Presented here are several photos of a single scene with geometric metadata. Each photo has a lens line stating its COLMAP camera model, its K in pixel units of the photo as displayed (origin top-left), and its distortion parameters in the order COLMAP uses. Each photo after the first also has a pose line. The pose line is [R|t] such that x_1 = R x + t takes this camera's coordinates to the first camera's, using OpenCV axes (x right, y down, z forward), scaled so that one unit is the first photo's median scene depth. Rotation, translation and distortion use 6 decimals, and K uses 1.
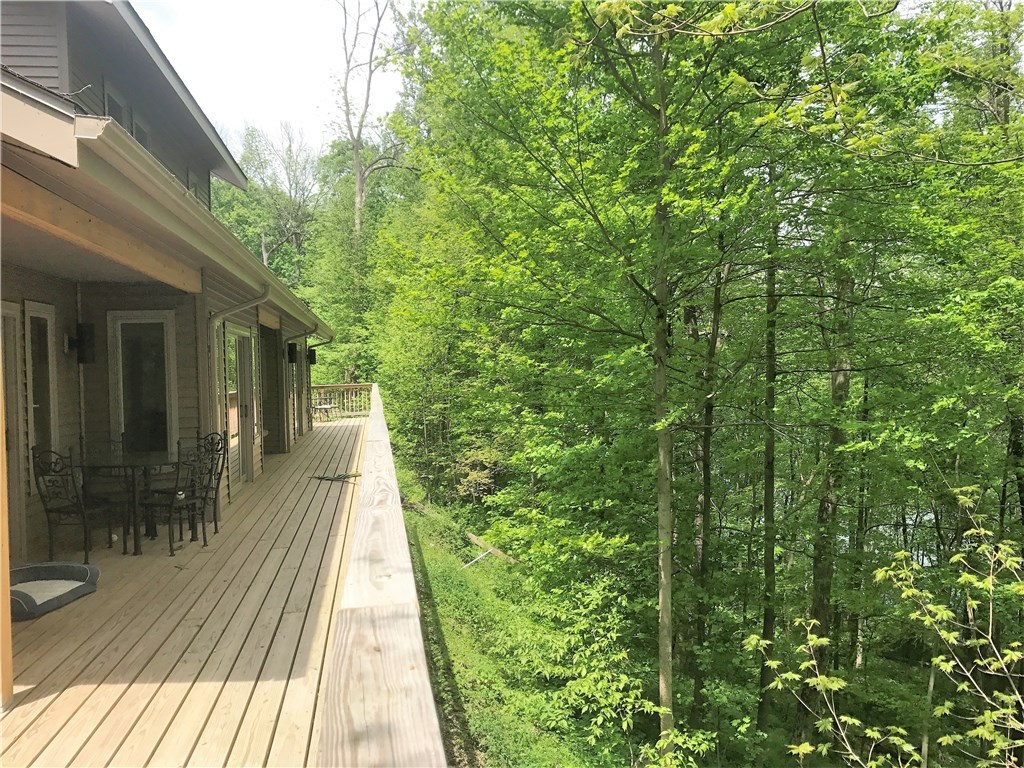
lens RADIAL K [[854.4, 0, 523.7], [0, 854.4, 377.6], [0, 0, 1]] dist [0.009651, -0.015112]
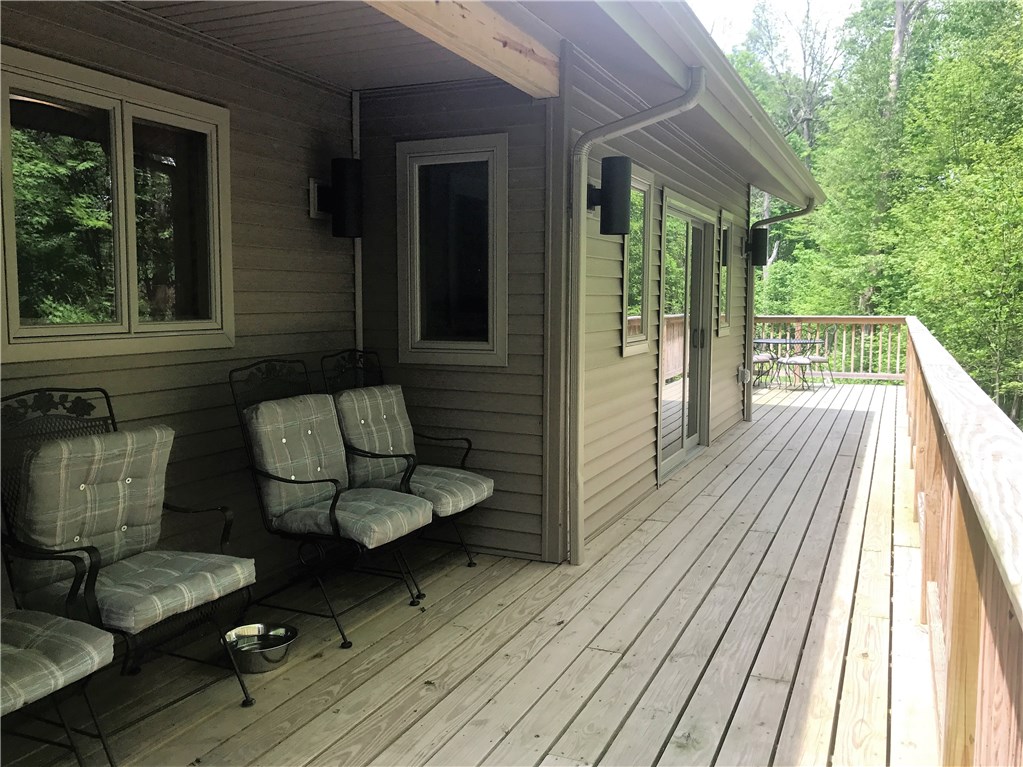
lens RADIAL K [[853.6, 0, 523.2], [0, 853.6, 377.1], [0, 0, 1]] dist [0.009651, -0.015112]
pose [[0.836274, 0.077392, -0.542822, -0.082870], [-0.030570, 0.995030, 0.094768, 0.009066], [0.547458, -0.062658, 0.834484, 0.396672]]
